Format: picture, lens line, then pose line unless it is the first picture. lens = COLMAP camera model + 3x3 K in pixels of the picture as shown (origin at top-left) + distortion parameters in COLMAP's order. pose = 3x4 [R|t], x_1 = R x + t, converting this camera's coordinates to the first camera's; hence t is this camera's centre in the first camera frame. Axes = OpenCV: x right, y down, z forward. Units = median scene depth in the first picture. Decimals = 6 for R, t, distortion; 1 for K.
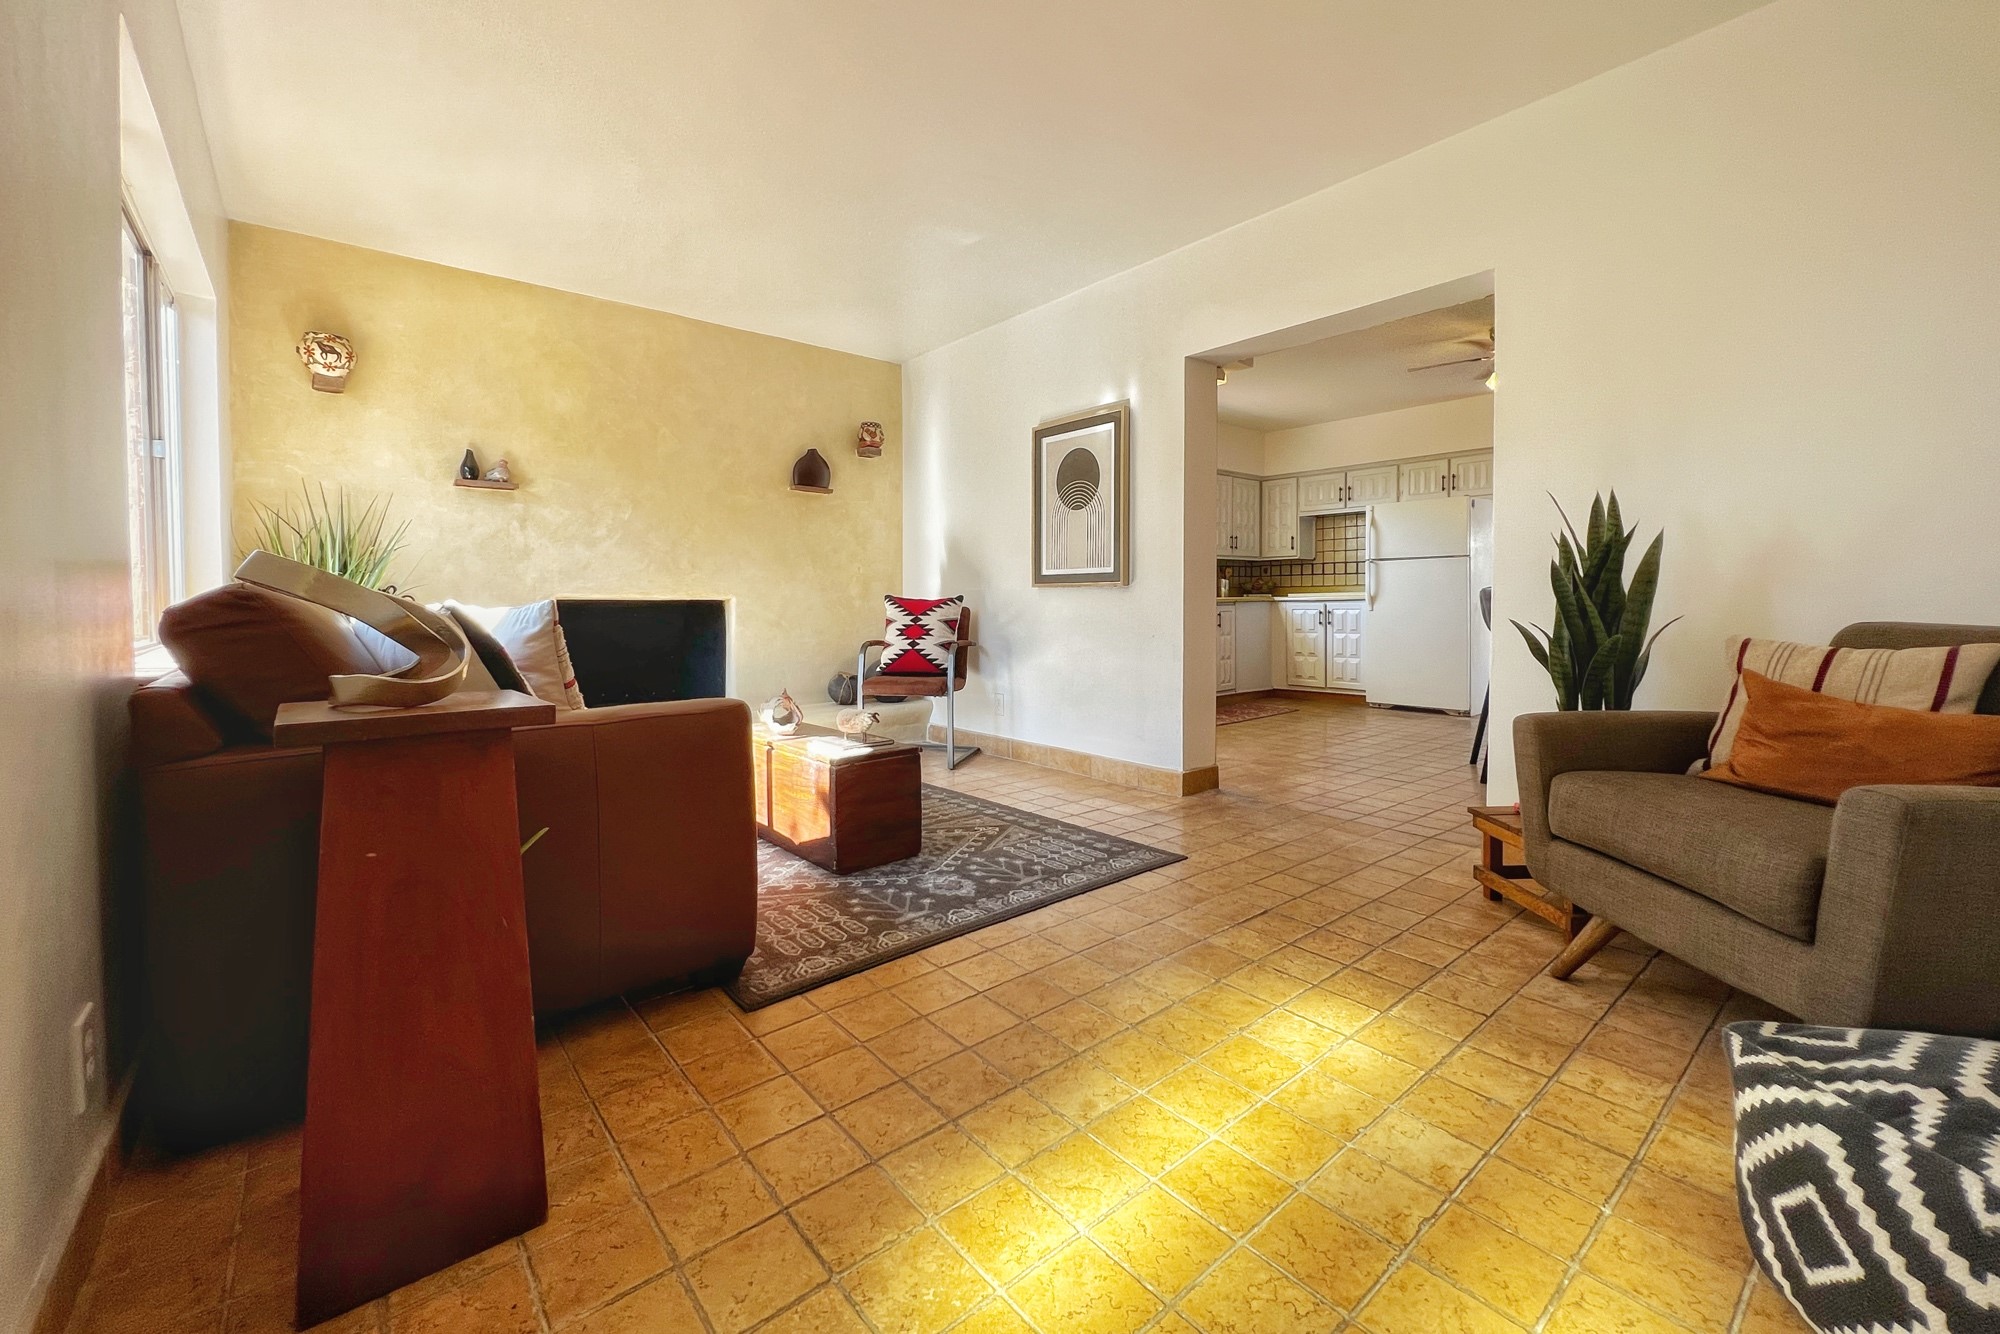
lens RADIAL K [[818.3, 0, 973.7], [0, 818.3, 645.4], [0, 0, 1]] dist [-0.002391, 0.000650]
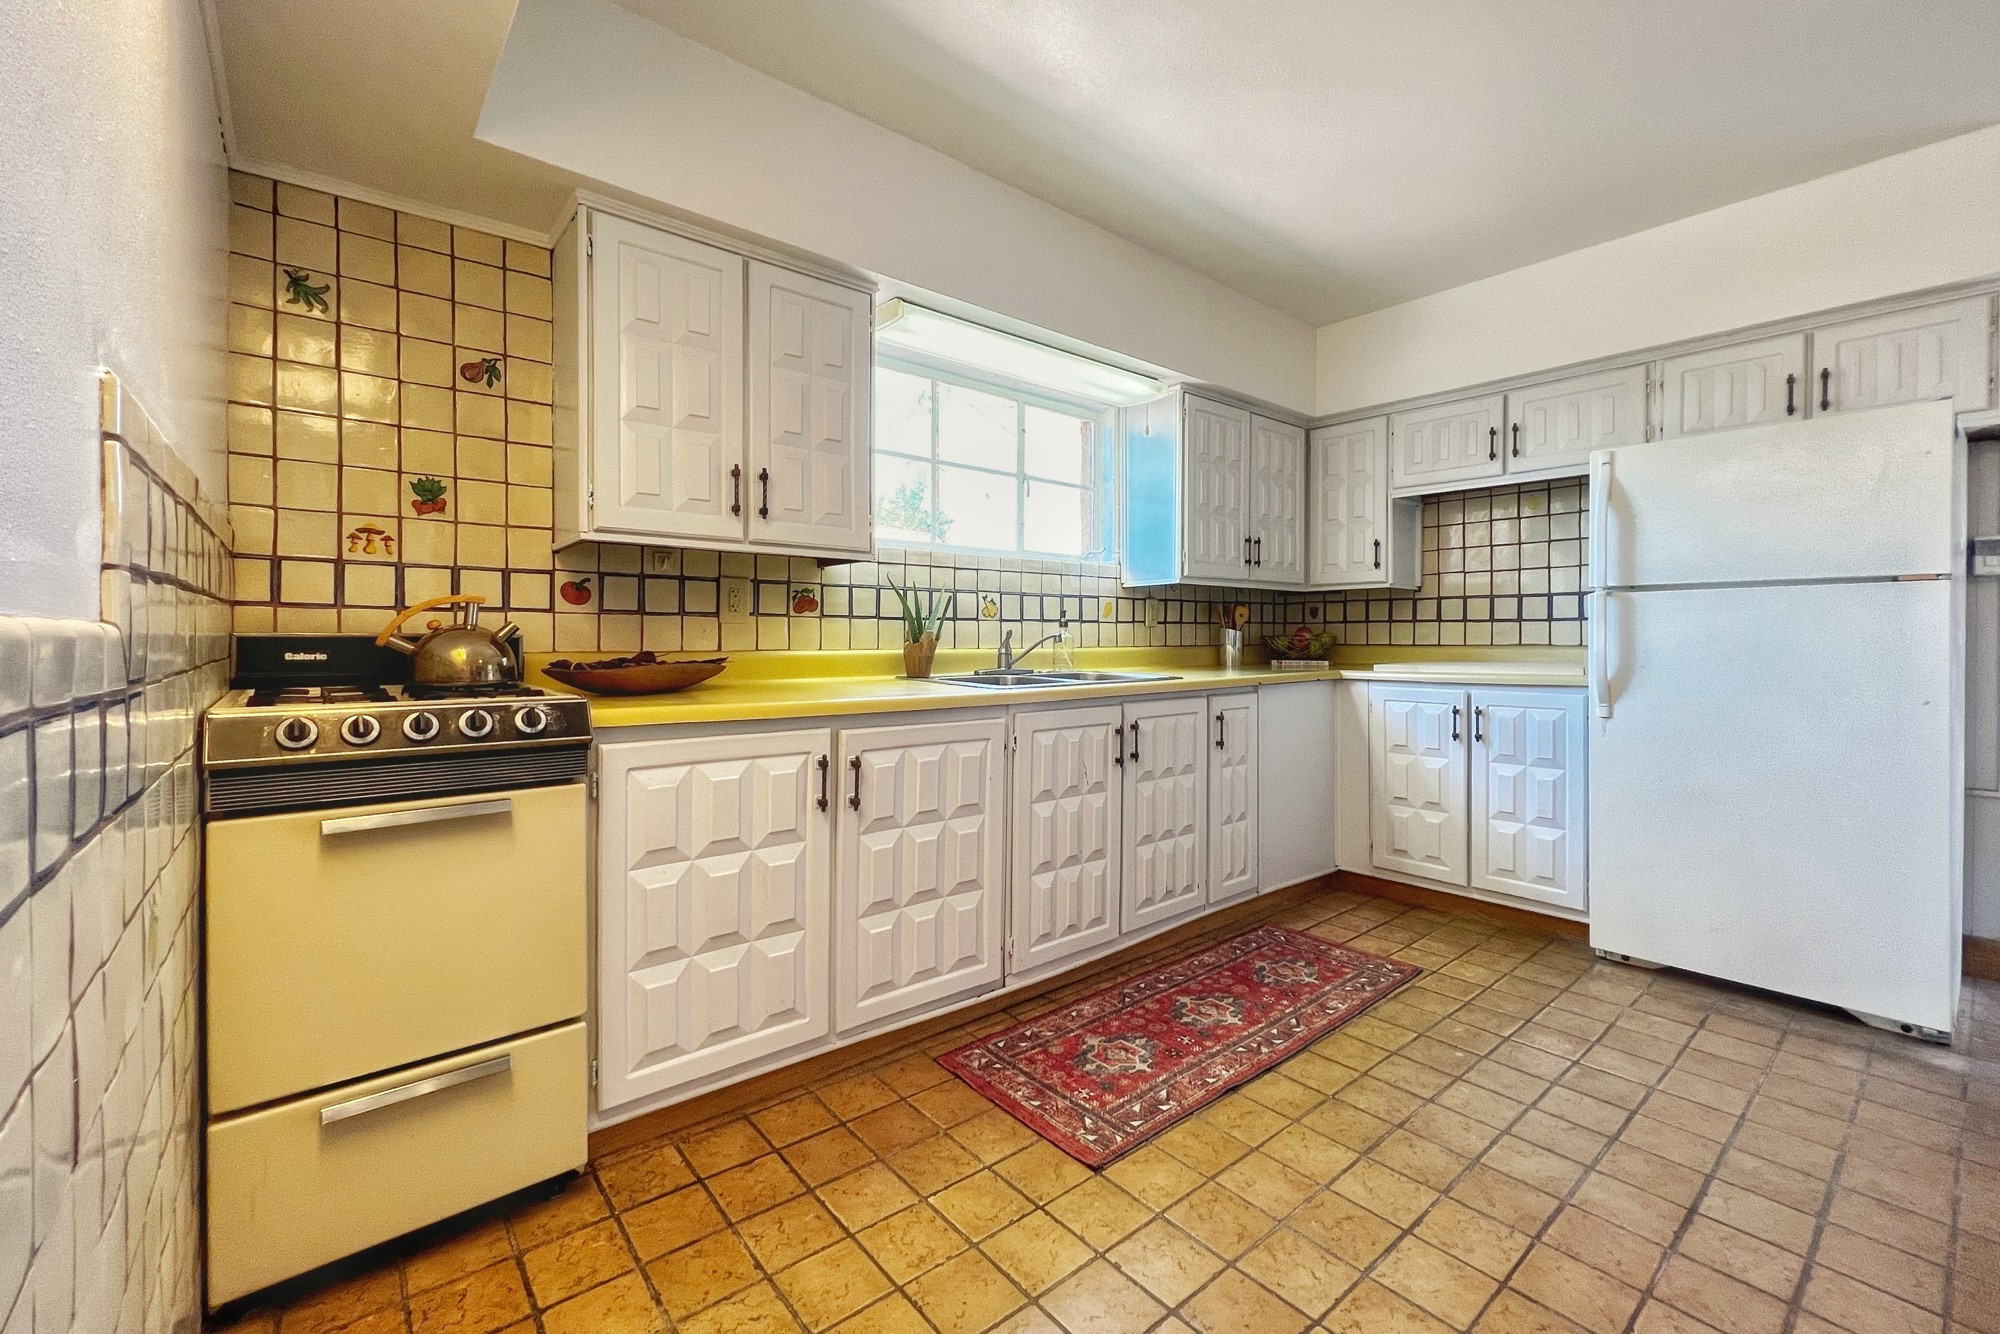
lens RADIAL K [[818.3, 0, 988.2], [0, 818.3, 652.8], [0, 0, 1]] dist [-0.002391, 0.000650]
pose [[0.999938, 0.009820, 0.005263, 0.169101], [-0.009625, 0.999305, -0.036002, -0.051023], [-0.005613, 0.035949, 0.999338, 0.548861]]
